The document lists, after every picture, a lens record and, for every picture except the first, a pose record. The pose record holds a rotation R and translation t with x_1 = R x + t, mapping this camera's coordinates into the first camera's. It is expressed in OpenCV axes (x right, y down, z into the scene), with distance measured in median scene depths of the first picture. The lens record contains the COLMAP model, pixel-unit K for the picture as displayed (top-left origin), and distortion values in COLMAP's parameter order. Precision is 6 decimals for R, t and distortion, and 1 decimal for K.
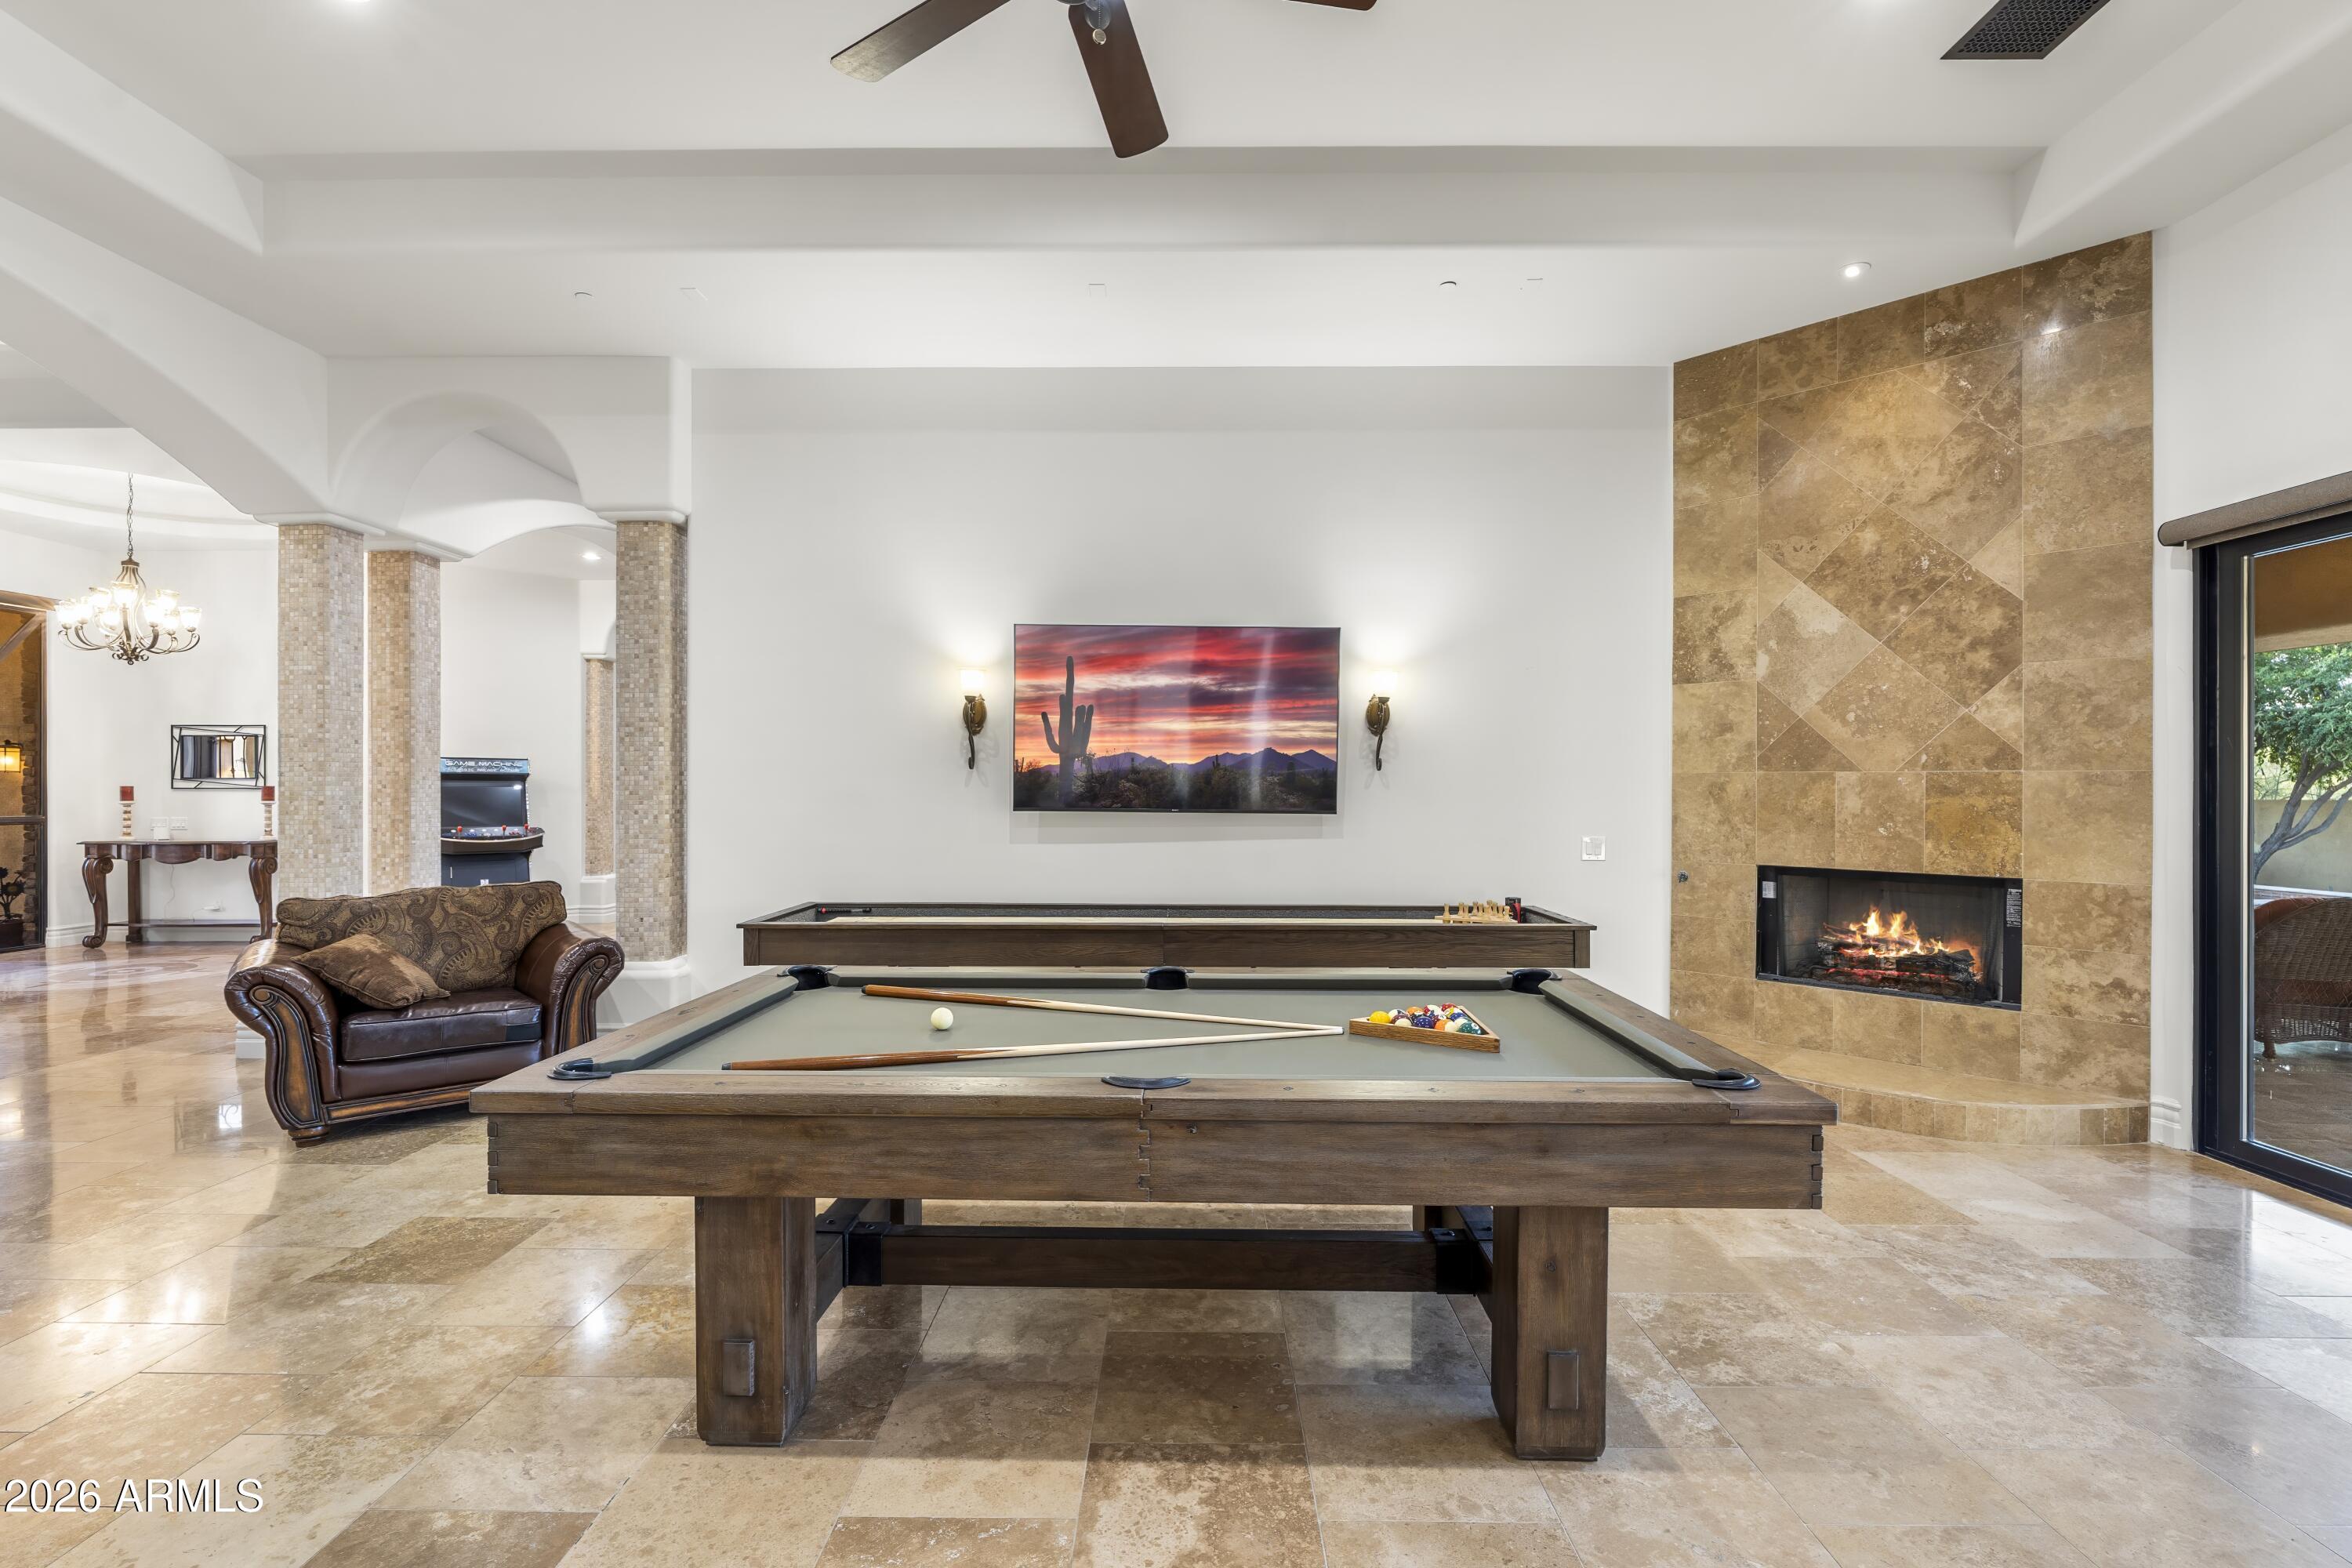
lens RADIAL K [[1034.8, 0, 1178.5], [0, 1034.8, 785.2], [0, 0, 1]] dist [-0.002259, -0.000030]
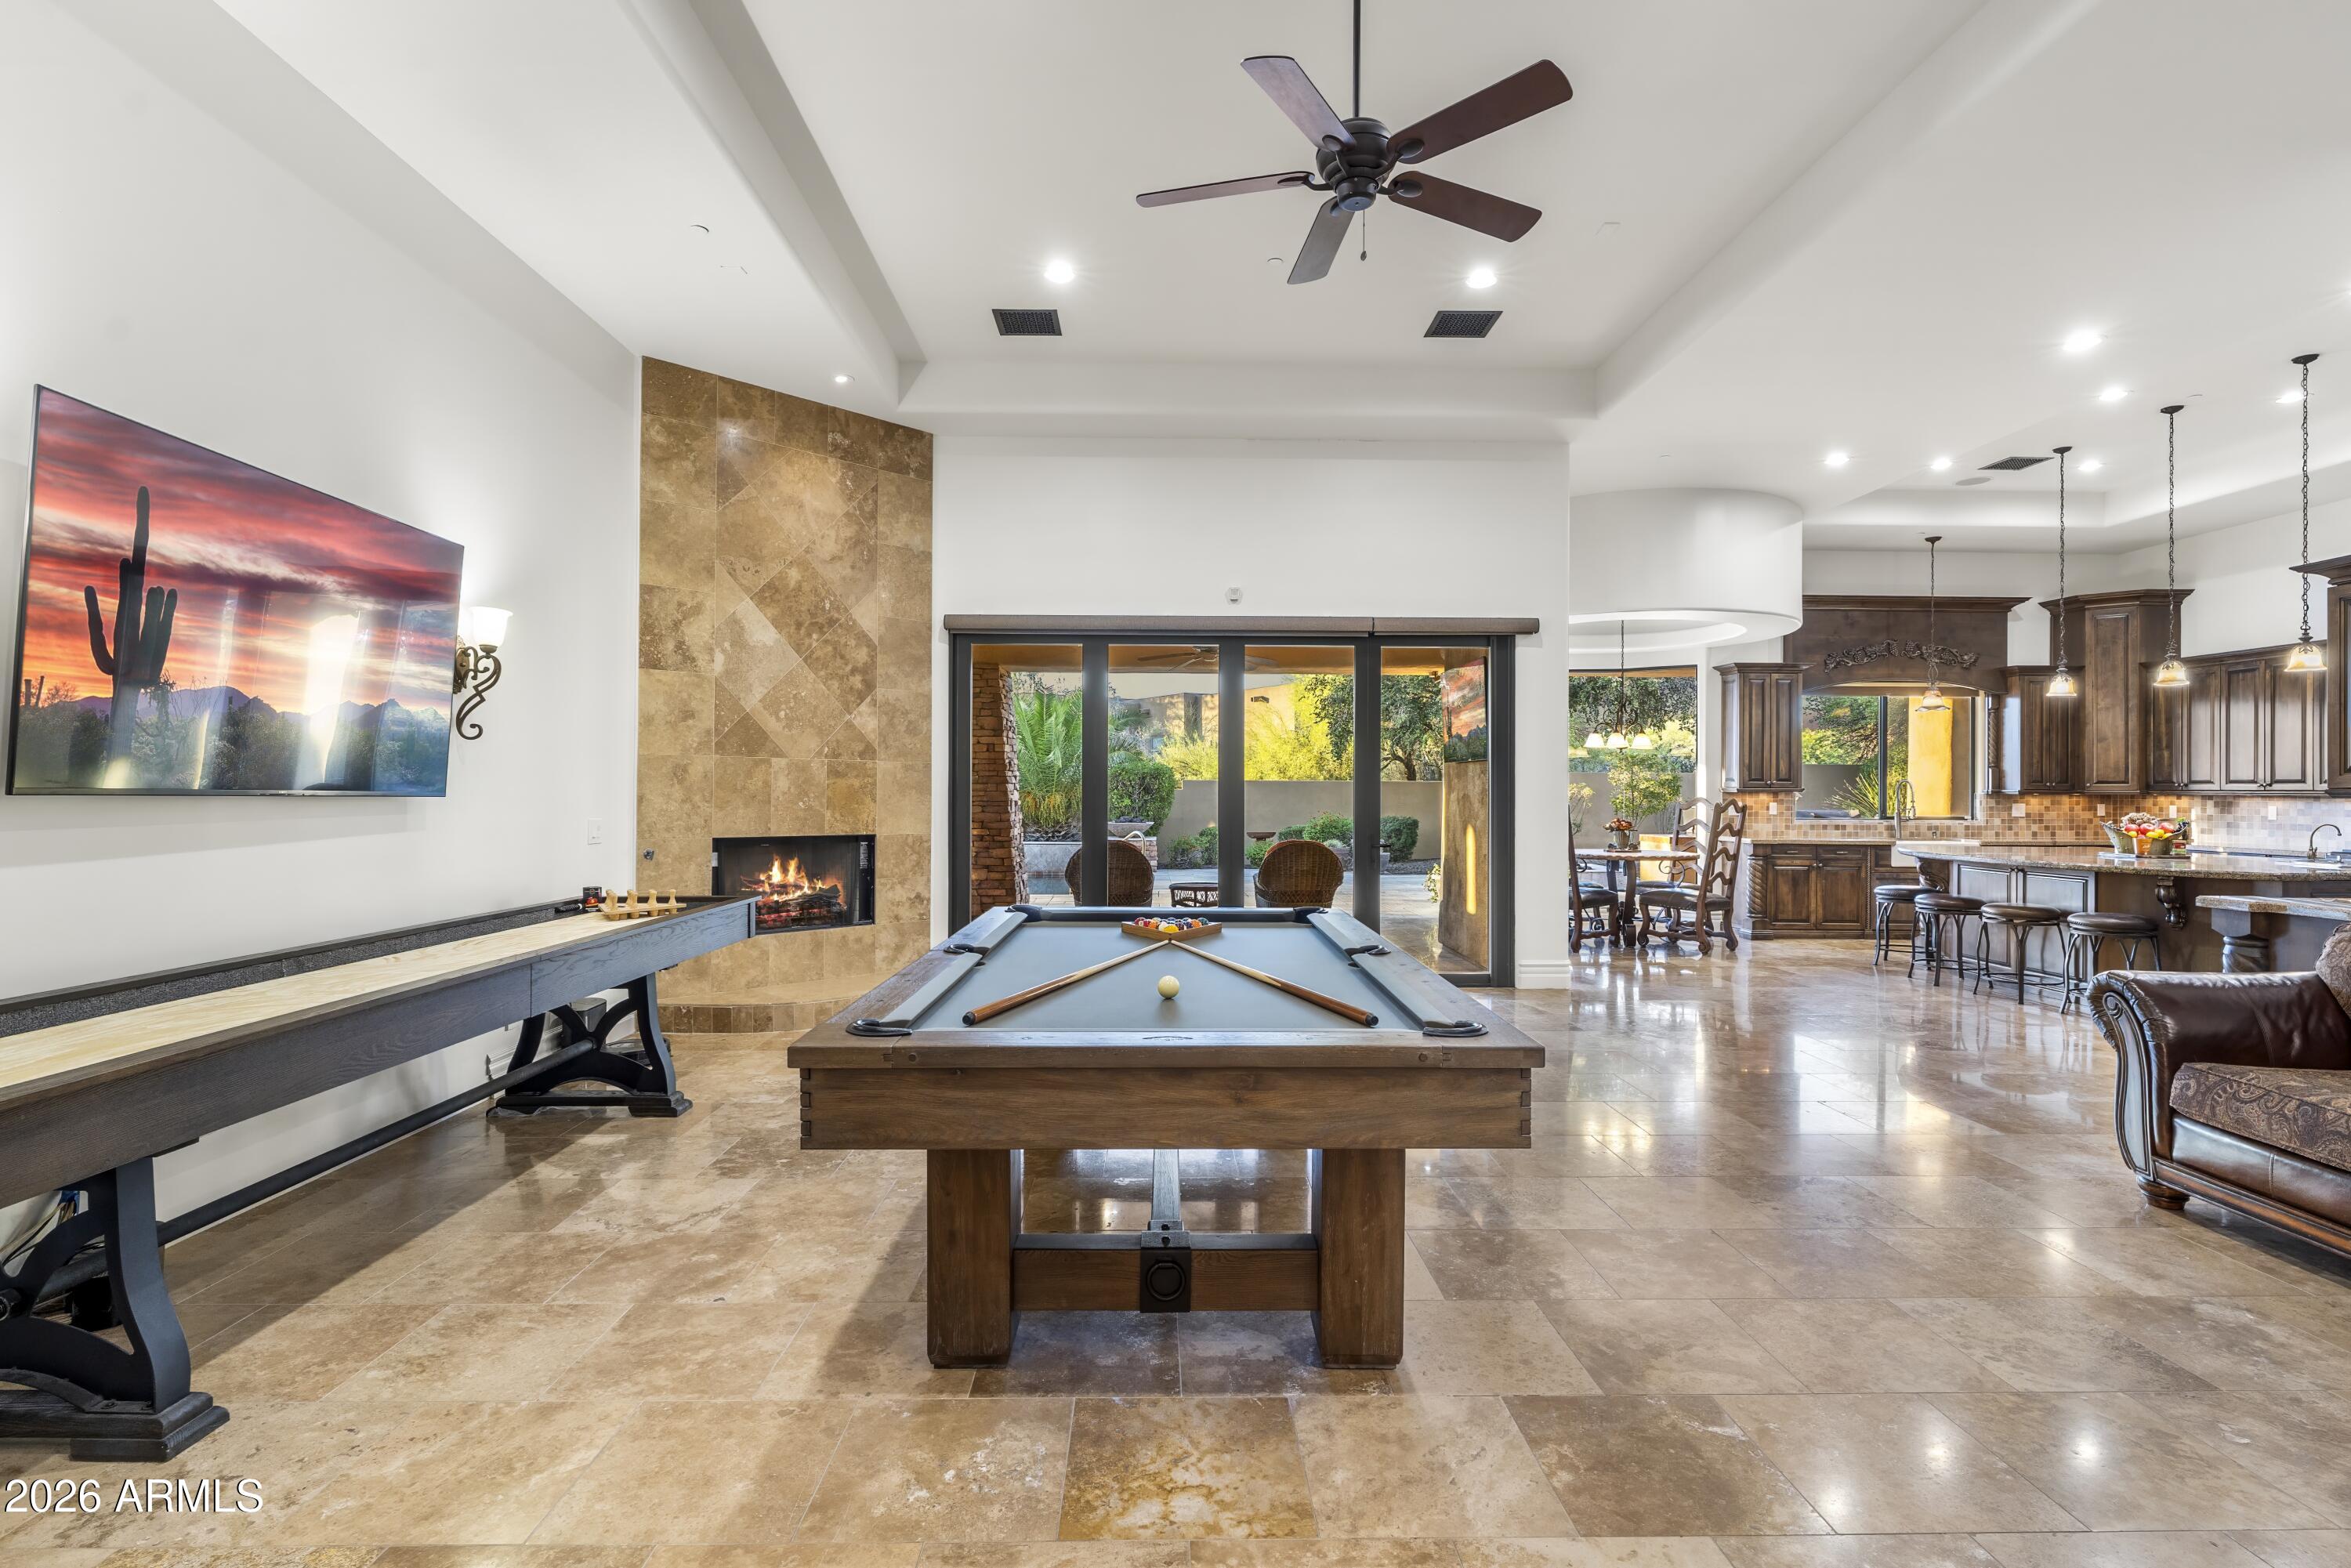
lens RADIAL K [[1087.1, 0, 1176.1], [0, 1087.1, 781.5], [0, 0, 1]] dist [-0.003290, -0.000322]
pose [[-0.001350, 0.006496, 0.999978, -0.660543], [-0.008219, 0.999945, -0.006507, 0.019612], [-0.999965, -0.008228, -0.001297, 0.517004]]
